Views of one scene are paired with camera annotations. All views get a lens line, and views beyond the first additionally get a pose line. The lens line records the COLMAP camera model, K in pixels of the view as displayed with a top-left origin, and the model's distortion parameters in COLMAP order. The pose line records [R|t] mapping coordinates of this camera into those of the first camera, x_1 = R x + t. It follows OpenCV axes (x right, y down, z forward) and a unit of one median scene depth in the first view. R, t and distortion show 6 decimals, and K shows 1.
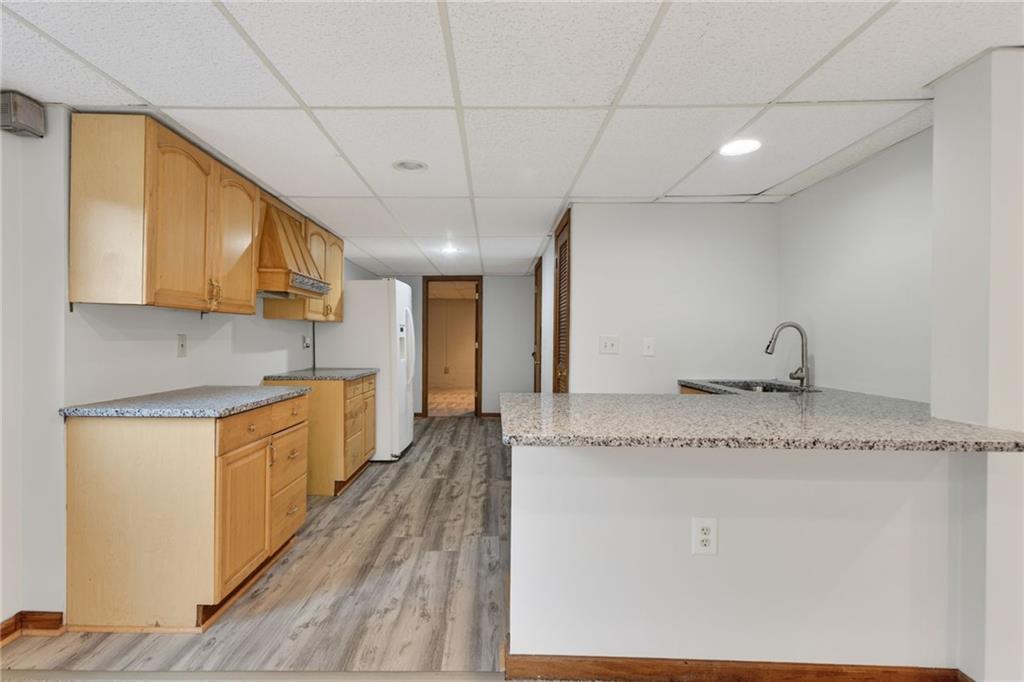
lens RADIAL K [[464.4, 0, 512.0], [0, 464.4, 341.0], [0, 0, 1]] dist [0.001508, -0.000070]
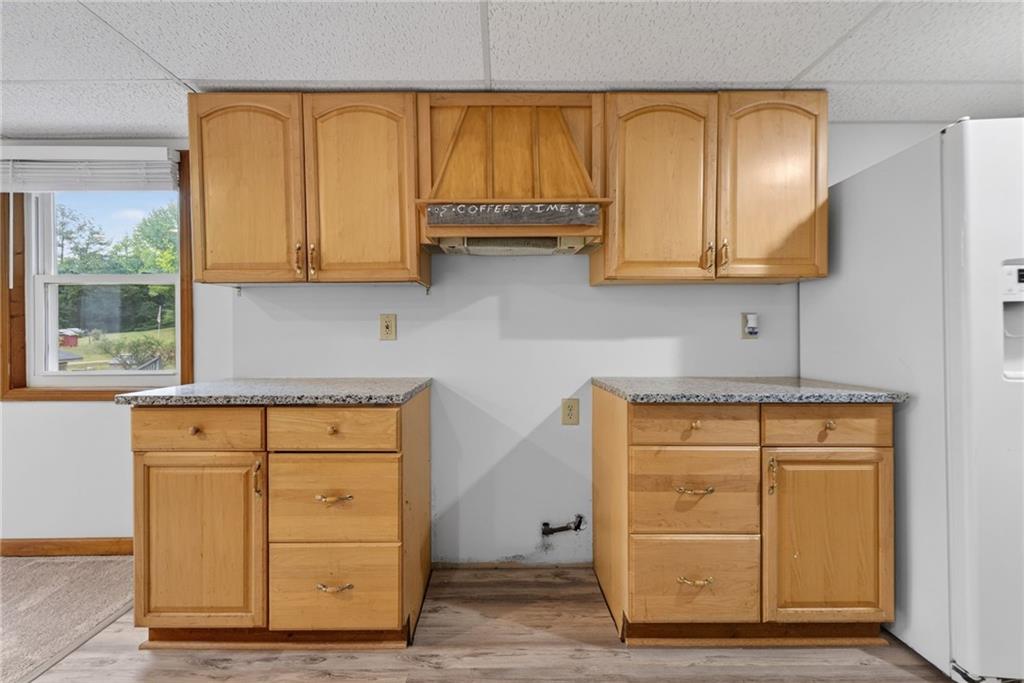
lens RADIAL K [[464.4, 0, 512.0], [0, 464.4, 341.5], [0, 0, 1]] dist [0.001508, -0.000070]
pose [[-0.024948, -0.004397, -0.999679, 0.116273], [-0.000037, 0.999990, -0.004398, 0.033134], [0.999689, -0.000072, -0.024948, 1.040091]]
